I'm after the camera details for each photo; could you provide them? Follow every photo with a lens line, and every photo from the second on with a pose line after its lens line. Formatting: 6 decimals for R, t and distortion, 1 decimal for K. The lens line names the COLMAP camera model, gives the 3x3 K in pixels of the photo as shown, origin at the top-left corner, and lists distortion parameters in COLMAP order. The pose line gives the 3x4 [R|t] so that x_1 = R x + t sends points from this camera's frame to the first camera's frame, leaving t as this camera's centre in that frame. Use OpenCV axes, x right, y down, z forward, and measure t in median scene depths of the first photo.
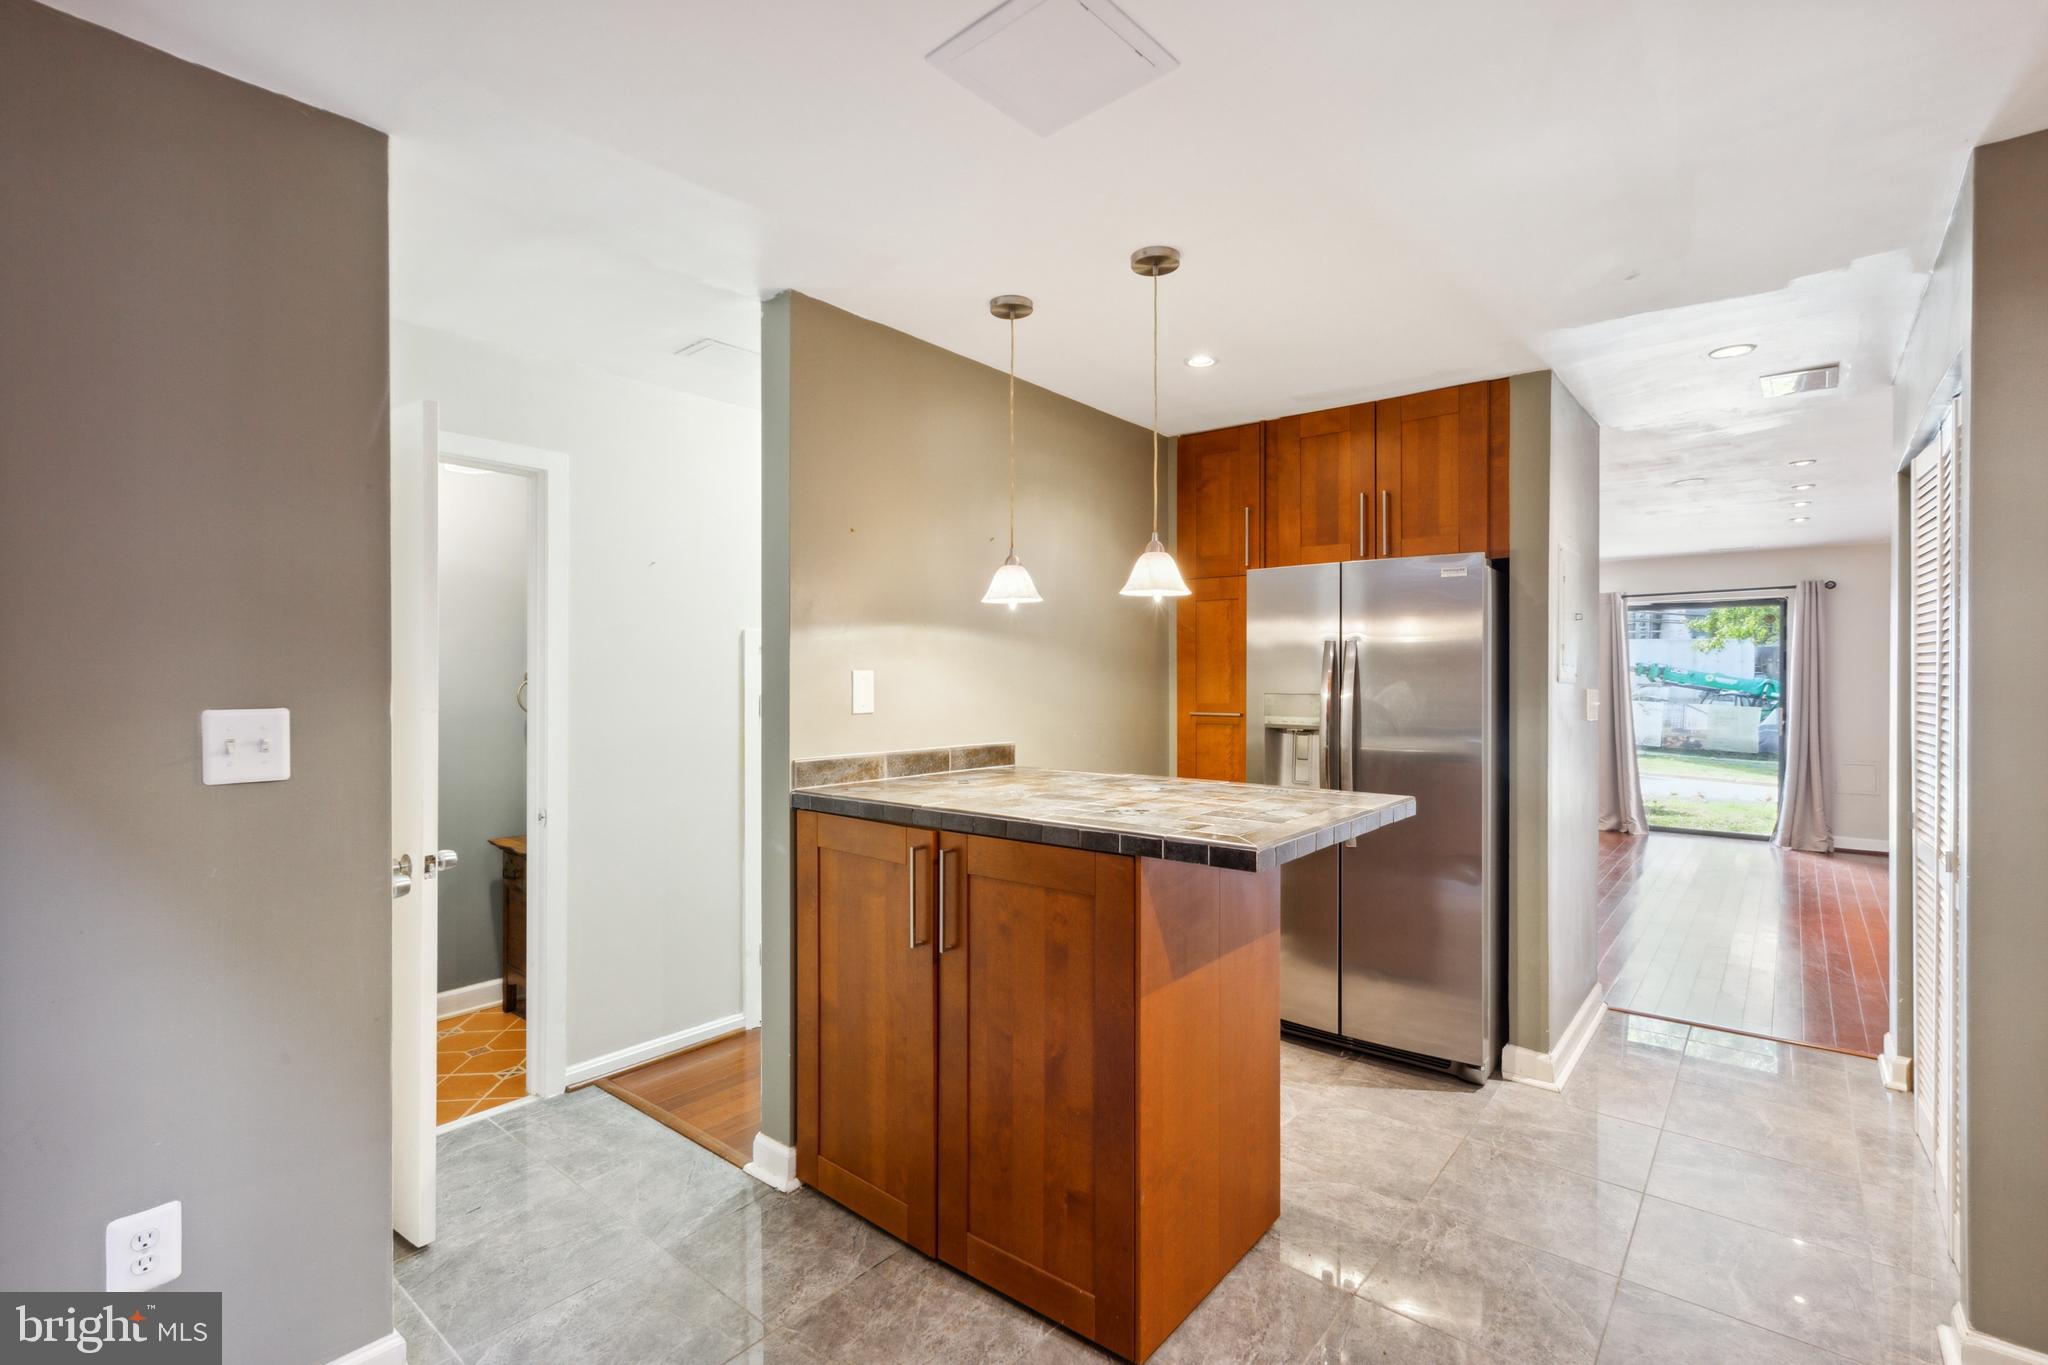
lens RADIAL K [[933.3, 0, 1021.0], [0, 933.3, 679.0], [0, 0, 1]] dist [0.005206, 0.000253]
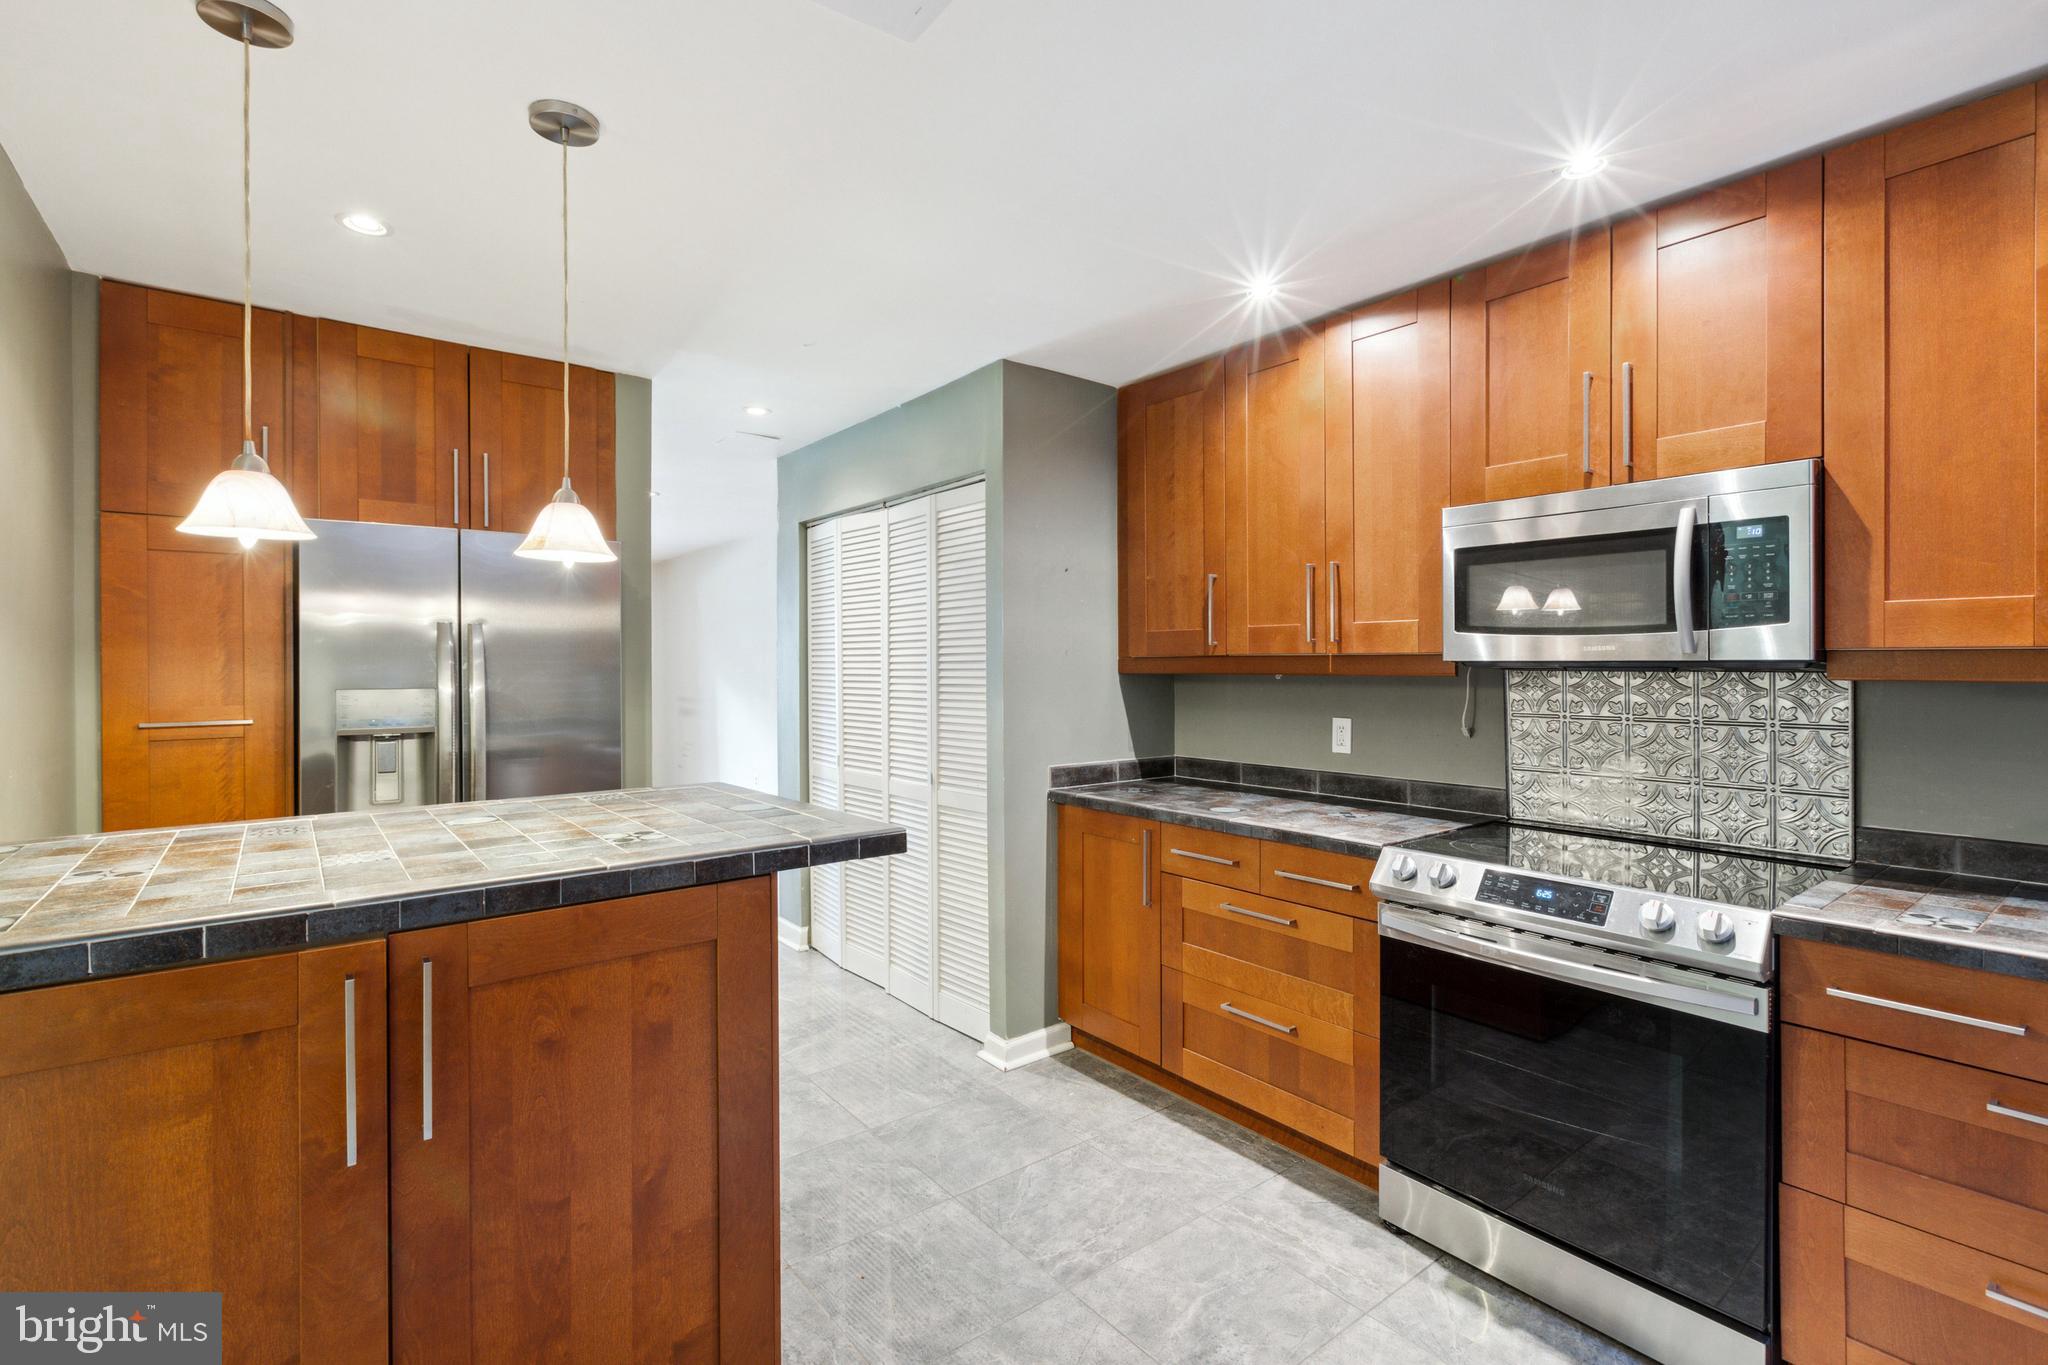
lens RADIAL K [[933.3, 0, 1029.7], [0, 933.3, 668.0], [0, 0, 1]] dist [0.005206, 0.000253]
pose [[0.216127, -0.004836, 0.976353, -0.371679], [0.007392, 0.999967, 0.003316, 0.000192], [-0.976337, 0.006501, 0.216156, 0.328654]]
